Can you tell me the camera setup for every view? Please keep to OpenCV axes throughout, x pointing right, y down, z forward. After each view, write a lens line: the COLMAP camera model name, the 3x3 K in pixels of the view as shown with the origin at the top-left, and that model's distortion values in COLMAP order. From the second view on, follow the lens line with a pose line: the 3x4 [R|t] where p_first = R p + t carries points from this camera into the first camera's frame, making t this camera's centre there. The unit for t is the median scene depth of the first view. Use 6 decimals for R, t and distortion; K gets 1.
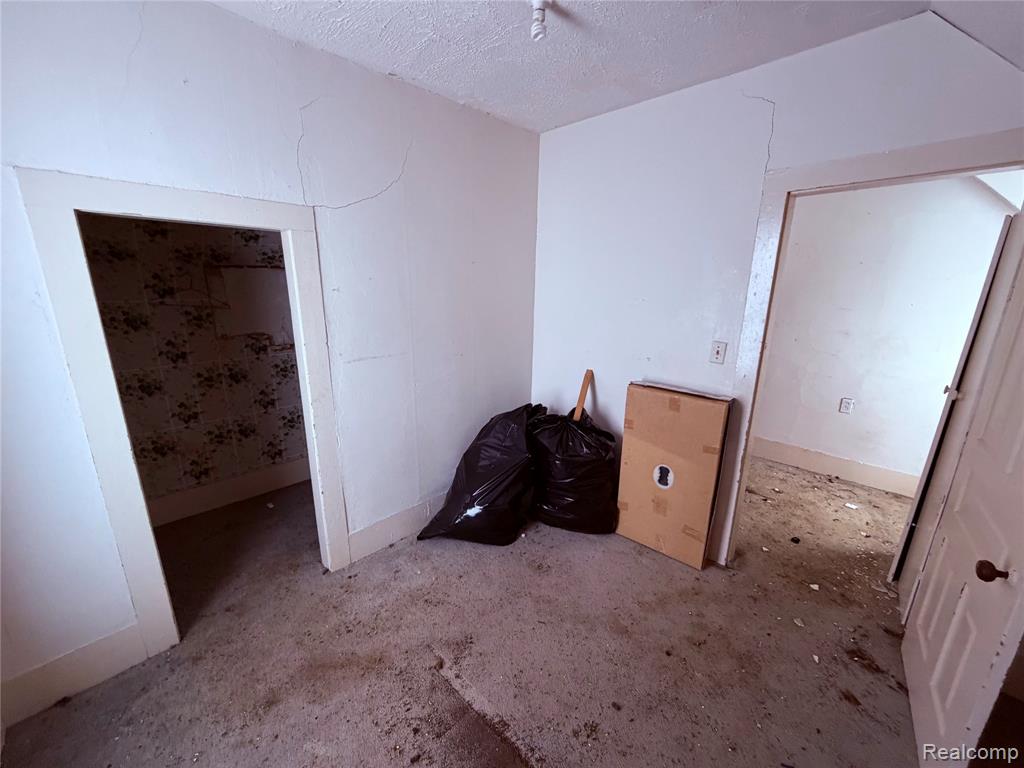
lens RADIAL K [[403.5, 0, 510.1], [0, 403.5, 386.9], [0, 0, 1]] dist [0.000800, 0.000044]
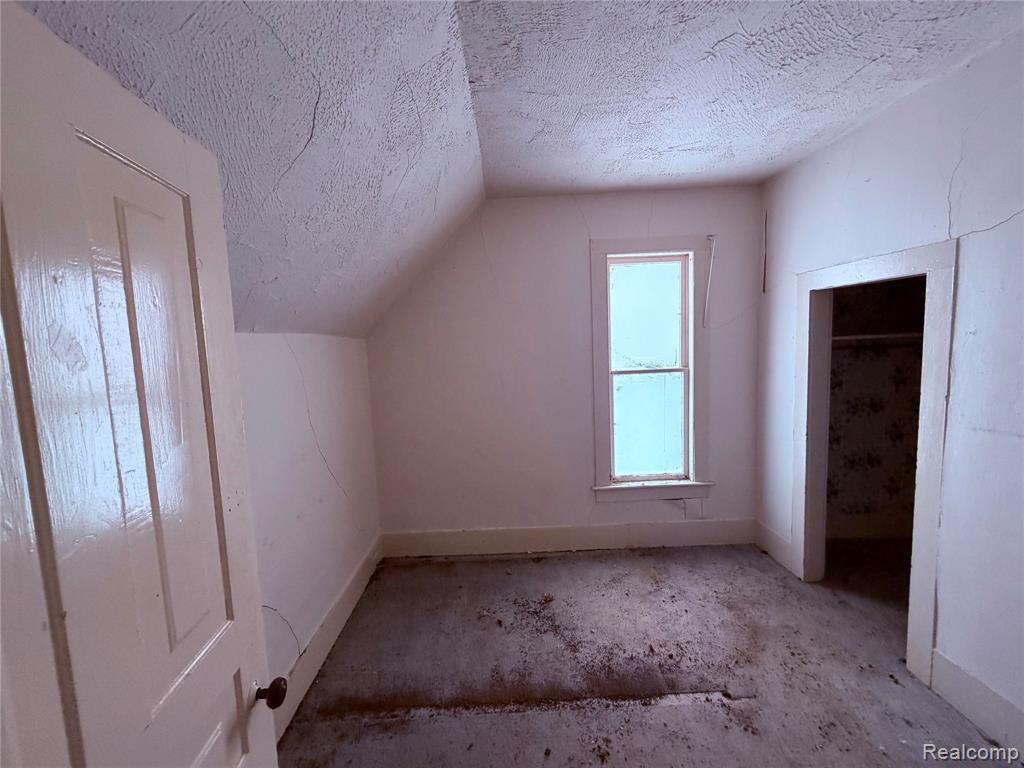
lens RADIAL K [[410.9, 0, 511.2], [0, 410.9, 381.3], [0, 0, 1]] dist [-0.001917, -0.000241]
pose [[-0.702179, 0.085059, -0.706901, 0.881974], [-0.148194, 0.953635, 0.261951, -0.263694], [0.696407, 0.288695, -0.657017, 1.073787]]
